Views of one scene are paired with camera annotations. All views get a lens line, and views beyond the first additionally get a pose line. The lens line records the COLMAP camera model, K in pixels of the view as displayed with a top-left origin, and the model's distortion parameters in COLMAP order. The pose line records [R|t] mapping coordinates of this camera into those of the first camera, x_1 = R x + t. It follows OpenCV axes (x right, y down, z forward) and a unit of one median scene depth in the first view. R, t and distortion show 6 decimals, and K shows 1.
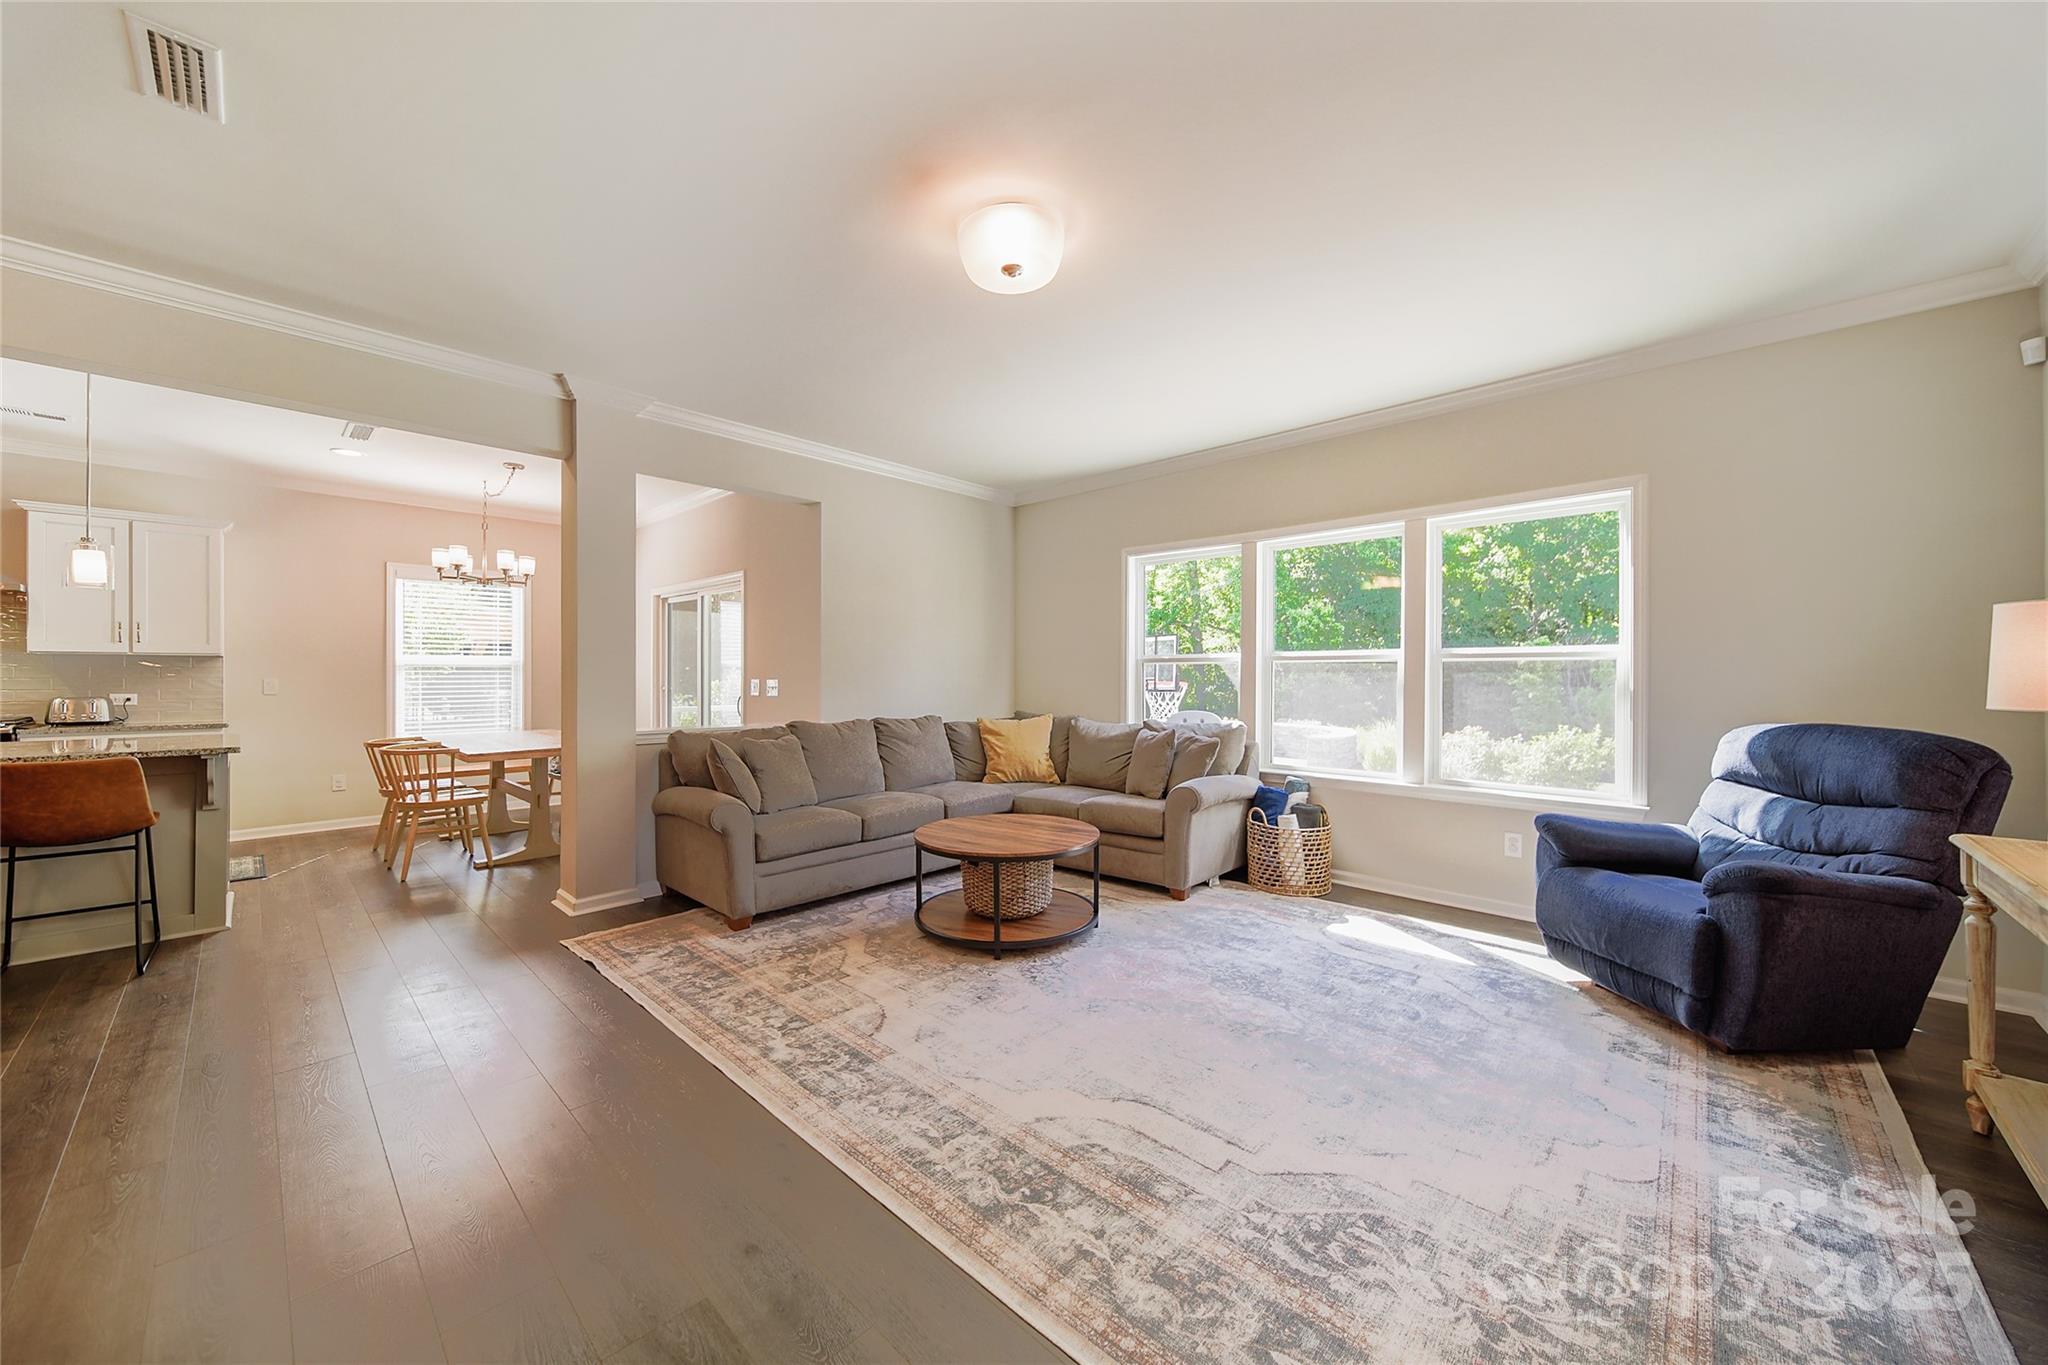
lens RADIAL K [[724.7, 0, 1054.8], [0, 724.7, 676.8], [0, 0, 1]] dist [0.001530, -0.001357]
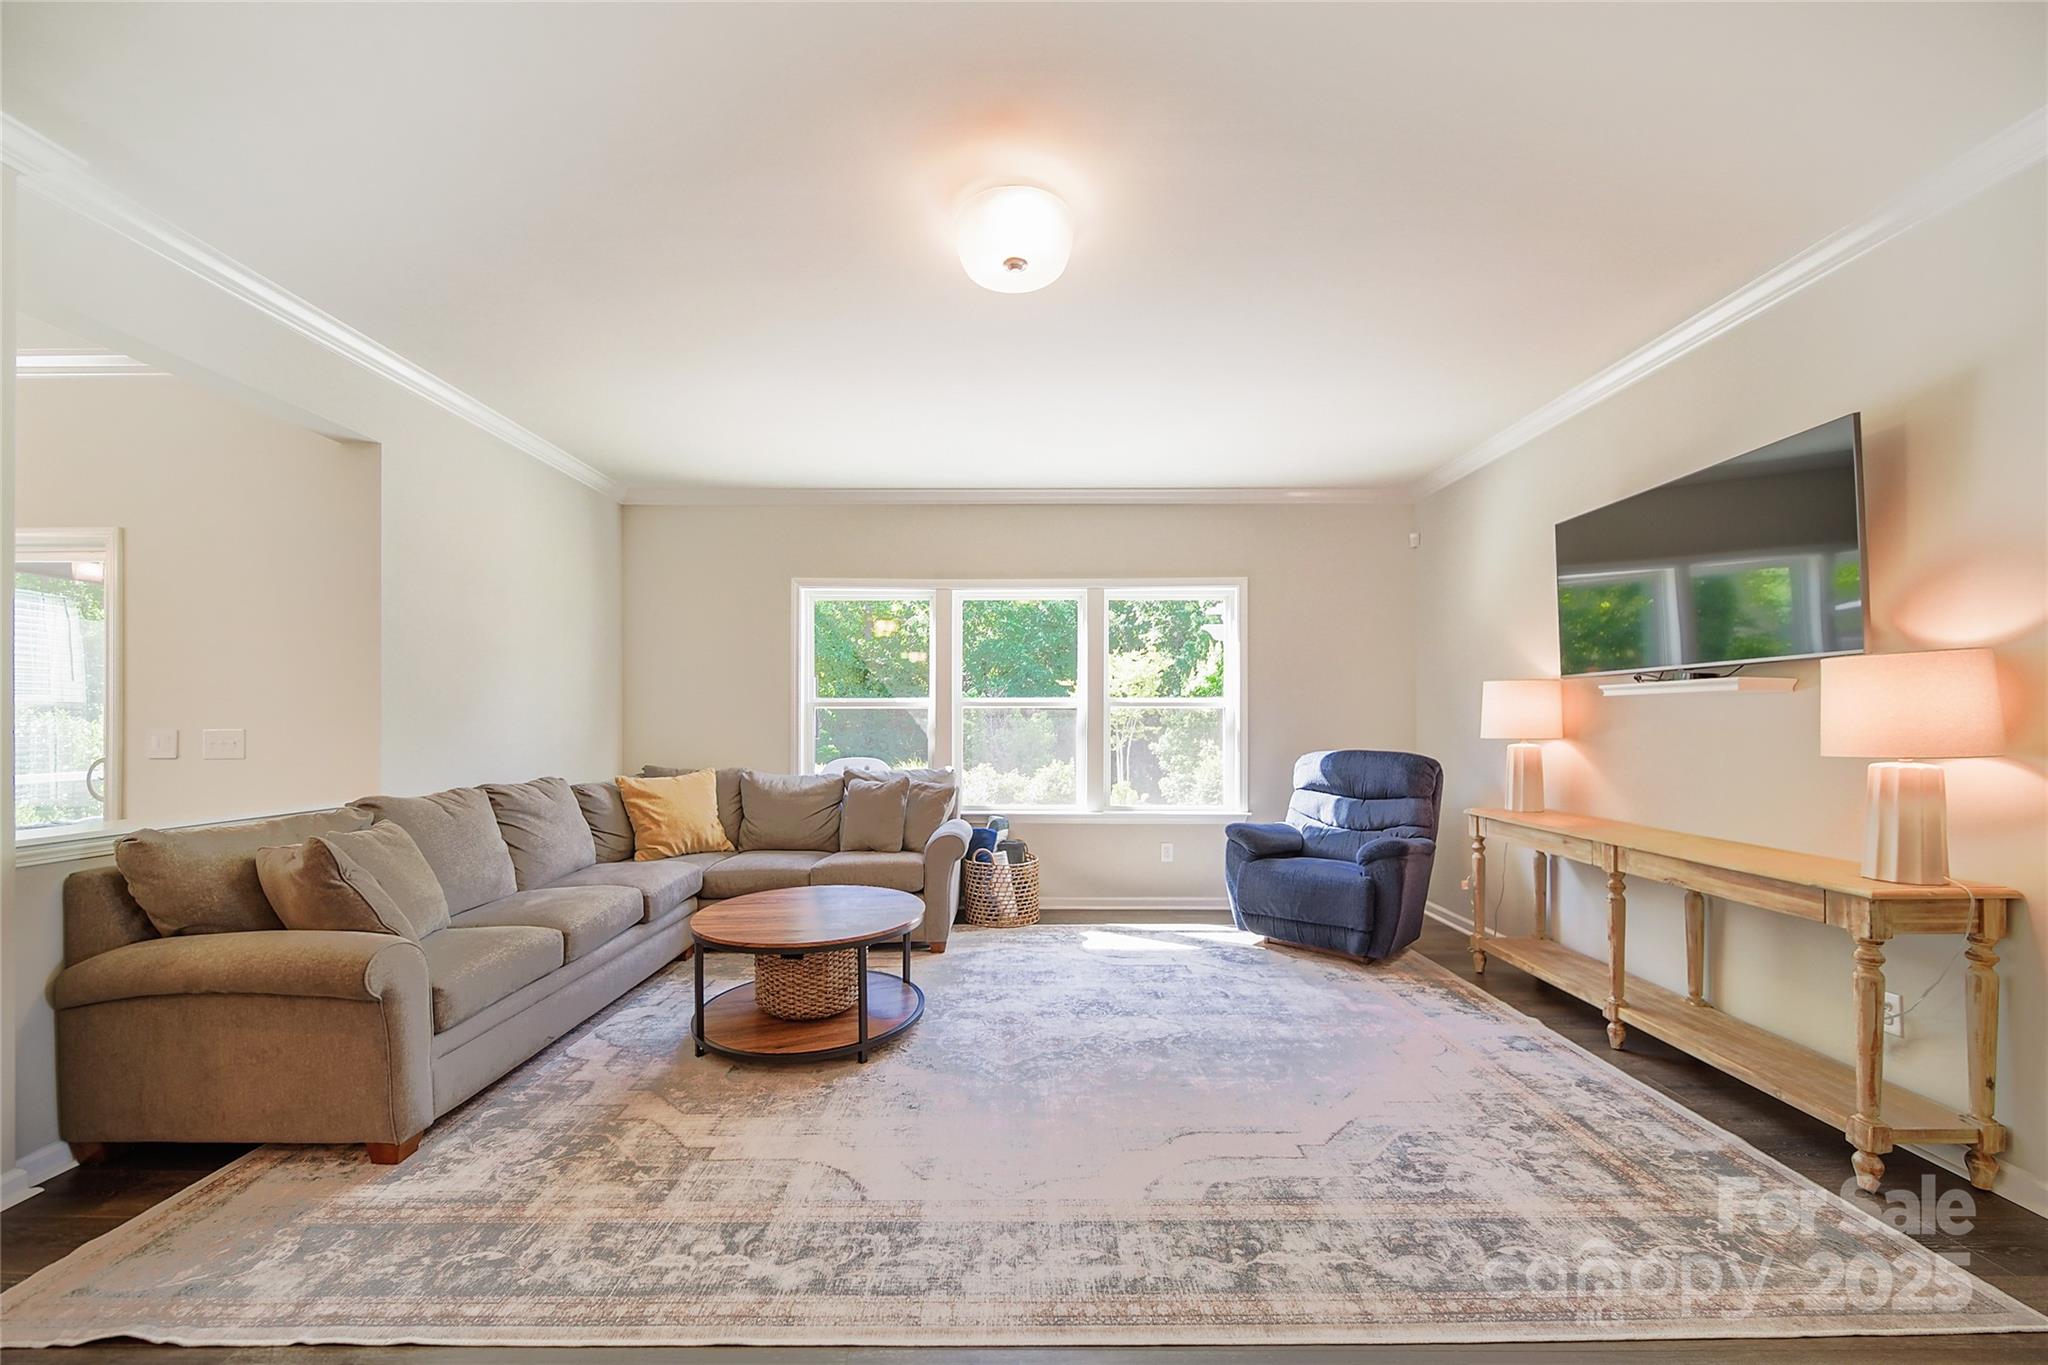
lens RADIAL K [[724.7, 0, 1032.3], [0, 724.7, 719.3], [0, 0, 1]] dist [0.001530, -0.001357]
pose [[0.744773, -0.000680, 0.667317, -0.503441], [0.002825, 0.999994, -0.002134, -0.001722], [-0.667311, 0.003474, 0.744771, 0.257193]]
